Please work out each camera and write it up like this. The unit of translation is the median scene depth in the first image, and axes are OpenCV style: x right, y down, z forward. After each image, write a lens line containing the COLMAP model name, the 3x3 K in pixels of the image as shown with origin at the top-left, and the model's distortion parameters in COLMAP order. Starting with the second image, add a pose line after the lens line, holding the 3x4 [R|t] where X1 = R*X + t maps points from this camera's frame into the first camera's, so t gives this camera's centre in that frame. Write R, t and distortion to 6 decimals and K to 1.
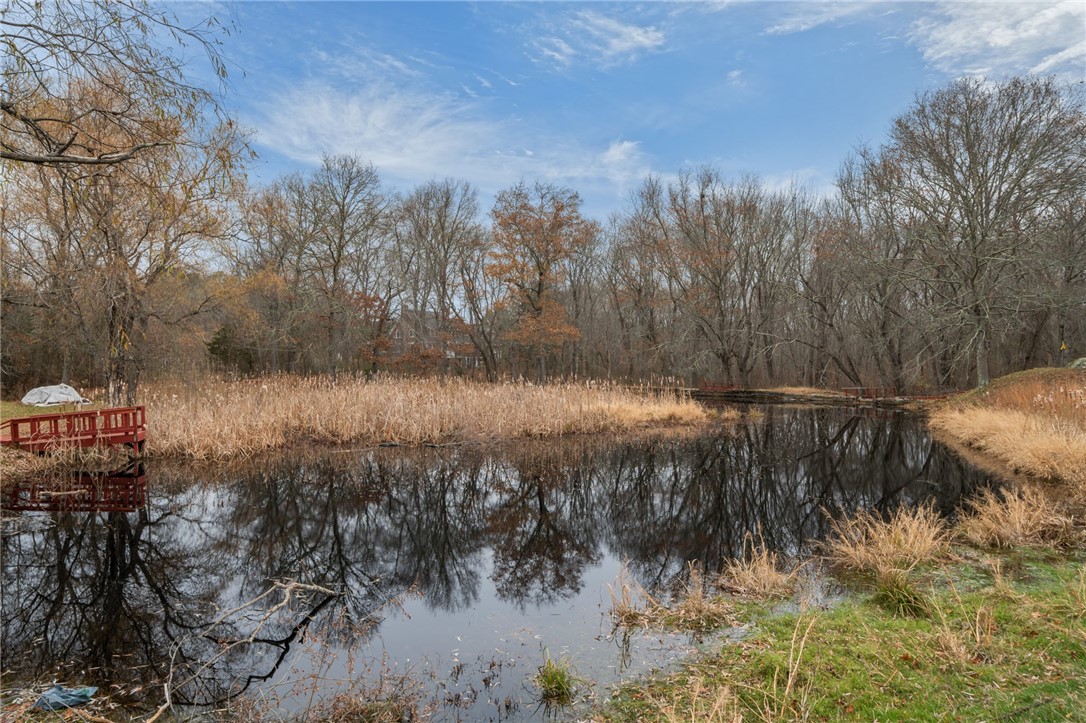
lens RADIAL K [[660.1, 0, 542.6], [0, 660.1, 363.5], [0, 0, 1]] dist [-0.003621, 0.000007]
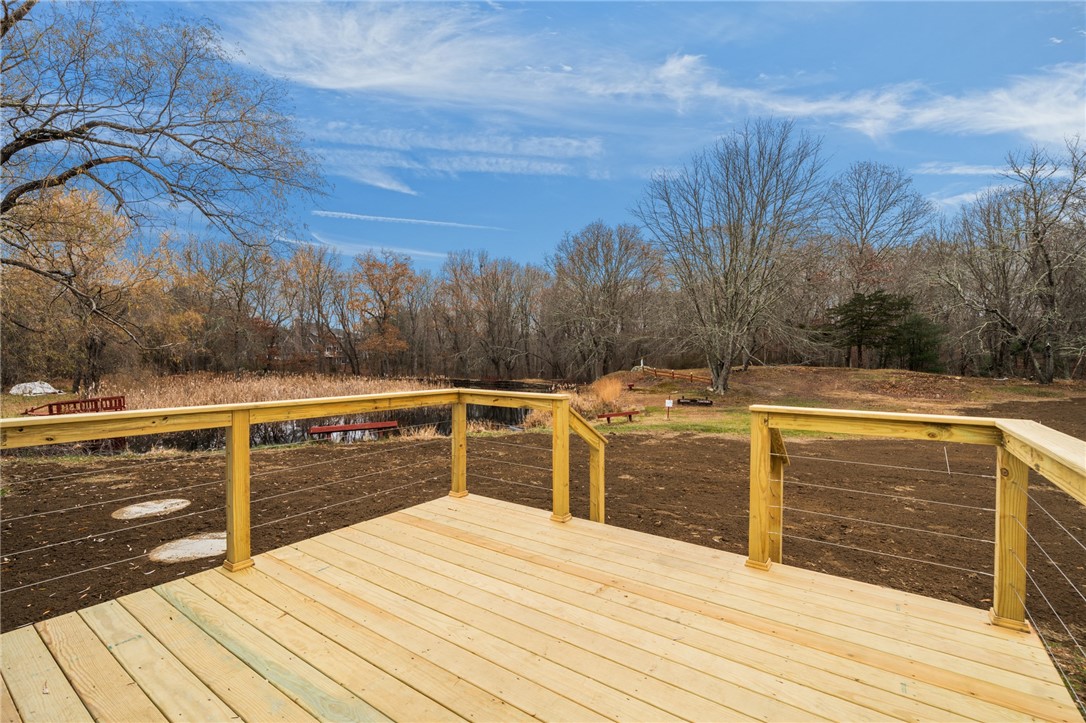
lens RADIAL K [[483.3, 0, 537.4], [0, 483.3, 370.6], [0, 0, 1]] dist [0.000650, 0.000198]
pose [[0.971646, -0.001862, 0.236434, 0.094394], [-0.004638, 0.999627, 0.026932, -0.020732], [-0.236396, -0.027265, 0.971274, -0.260701]]
